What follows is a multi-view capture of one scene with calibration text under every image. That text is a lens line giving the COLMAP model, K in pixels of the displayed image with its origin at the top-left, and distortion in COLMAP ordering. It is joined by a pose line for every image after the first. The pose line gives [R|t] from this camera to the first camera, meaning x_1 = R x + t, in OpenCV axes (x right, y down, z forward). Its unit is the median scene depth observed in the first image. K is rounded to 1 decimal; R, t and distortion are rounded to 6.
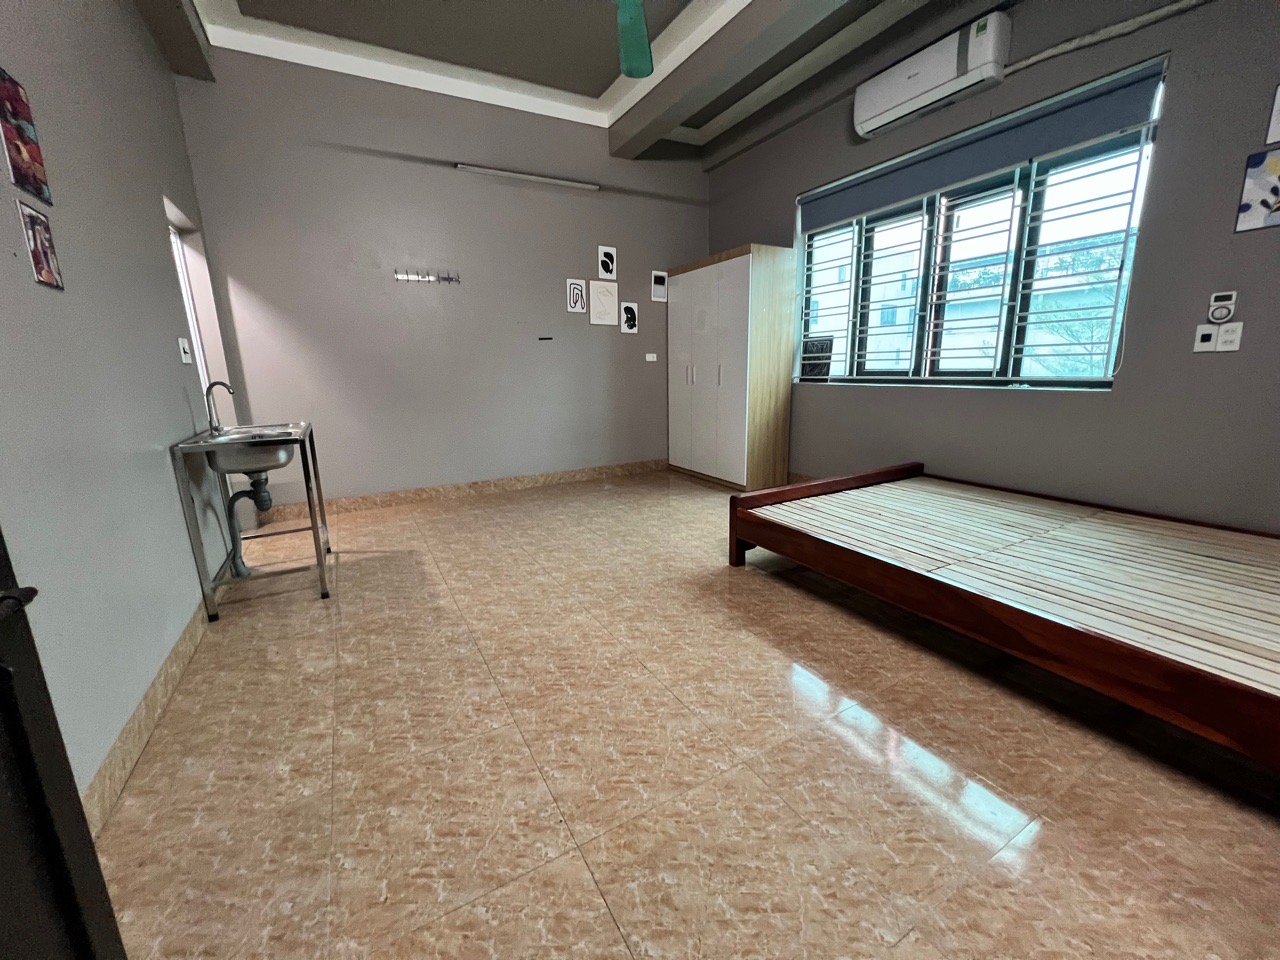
lens RADIAL K [[513.3, 0, 638.3], [0, 513.3, 474.3], [0, 0, 1]] dist [-0.002242, 0.000561]
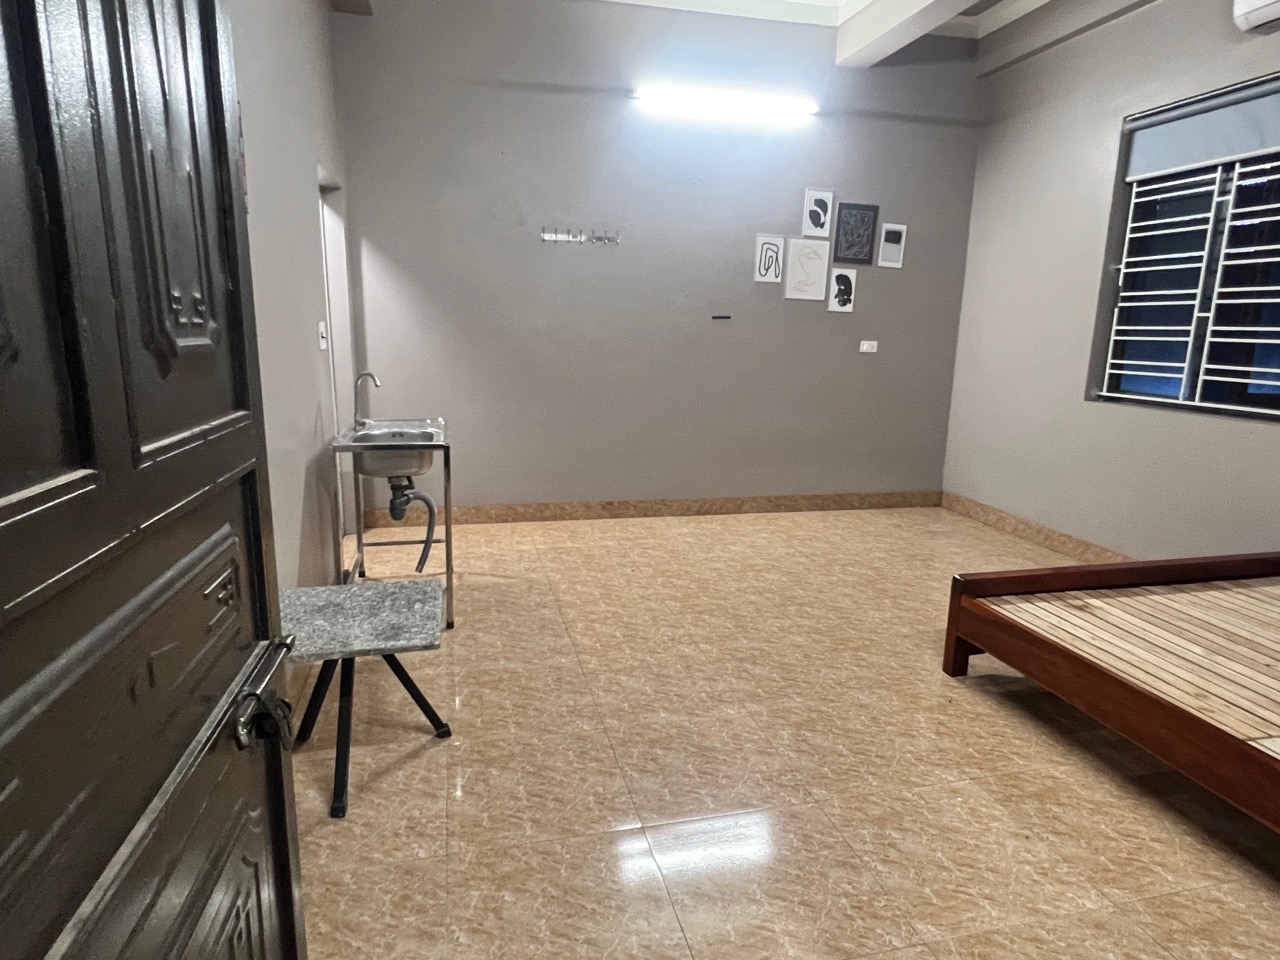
lens RADIAL K [[740.8, 0, 638.7], [0, 740.8, 486.5], [0, 0, 1]] dist [-0.000434, -0.001317]
pose [[0.961348, 0.100323, -0.256410, 0.006072], [-0.100912, 0.994836, 0.010896, -0.073741], [0.256179, 0.015400, 0.966507, -0.158535]]
